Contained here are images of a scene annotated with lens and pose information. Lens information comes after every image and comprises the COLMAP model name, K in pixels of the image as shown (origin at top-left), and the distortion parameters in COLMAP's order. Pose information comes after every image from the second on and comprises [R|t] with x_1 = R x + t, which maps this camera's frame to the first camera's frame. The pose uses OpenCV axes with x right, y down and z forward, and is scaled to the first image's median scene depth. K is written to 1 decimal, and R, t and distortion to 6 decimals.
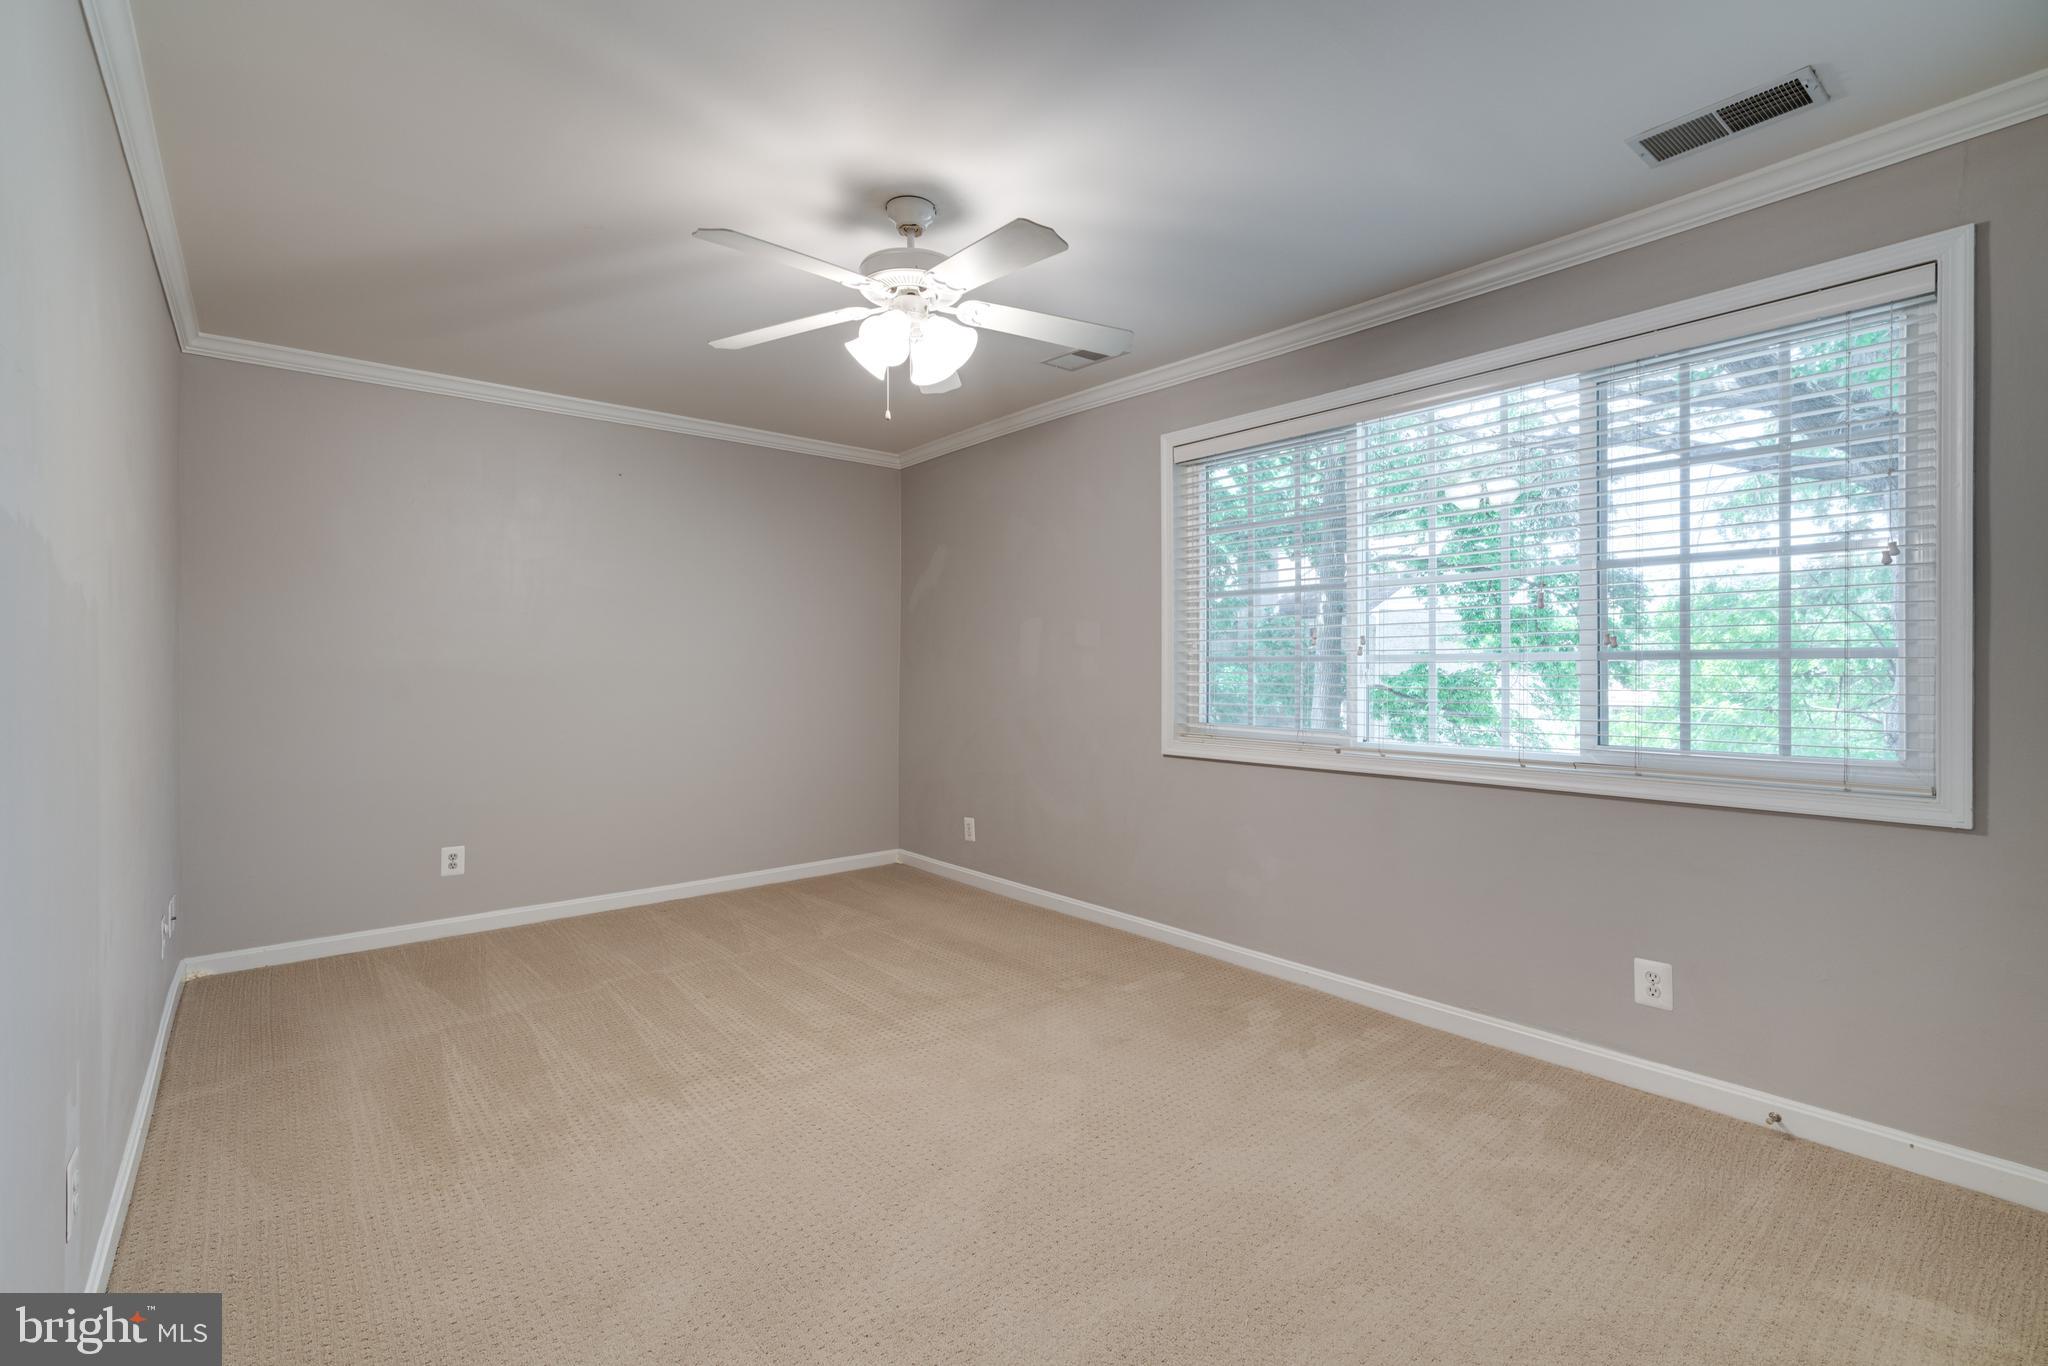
lens RADIAL K [[941.6, 0, 1012.5], [0, 941.6, 675.4], [0, 0, 1]] dist [-0.002925, 0.000573]
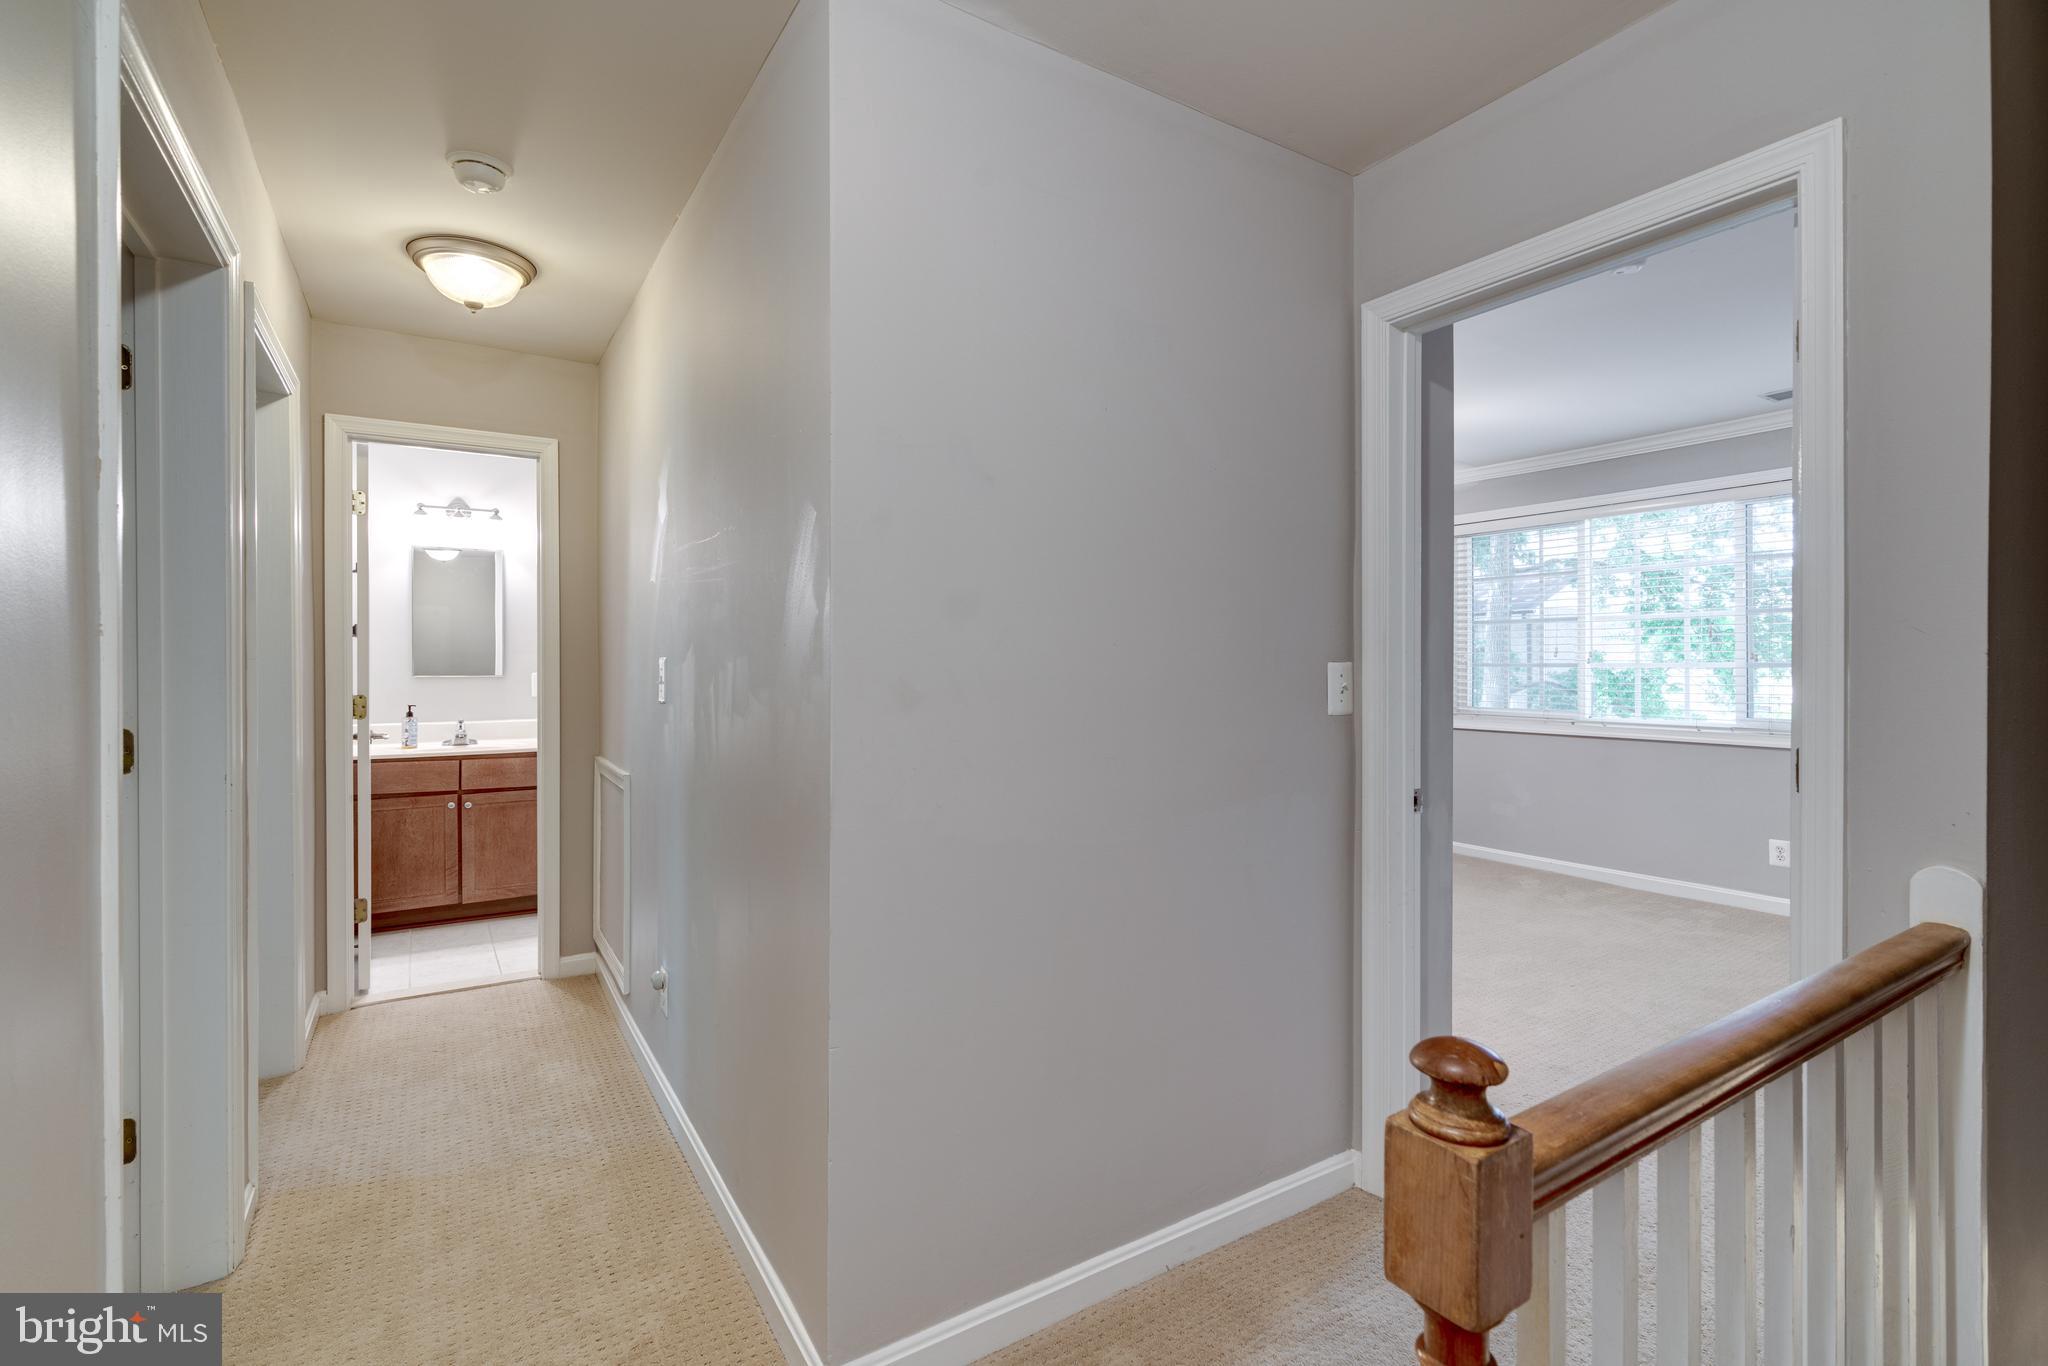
lens RADIAL K [[941.6, 0, 1012.5], [0, 941.6, 675.4], [0, 0, 1]] dist [-0.002925, 0.000573]
pose [[0.991651, -0.003929, -0.128889, -0.397747], [0.004405, 0.999984, 0.003407, -0.011017], [0.128873, -0.003946, 0.991653, -0.718394]]
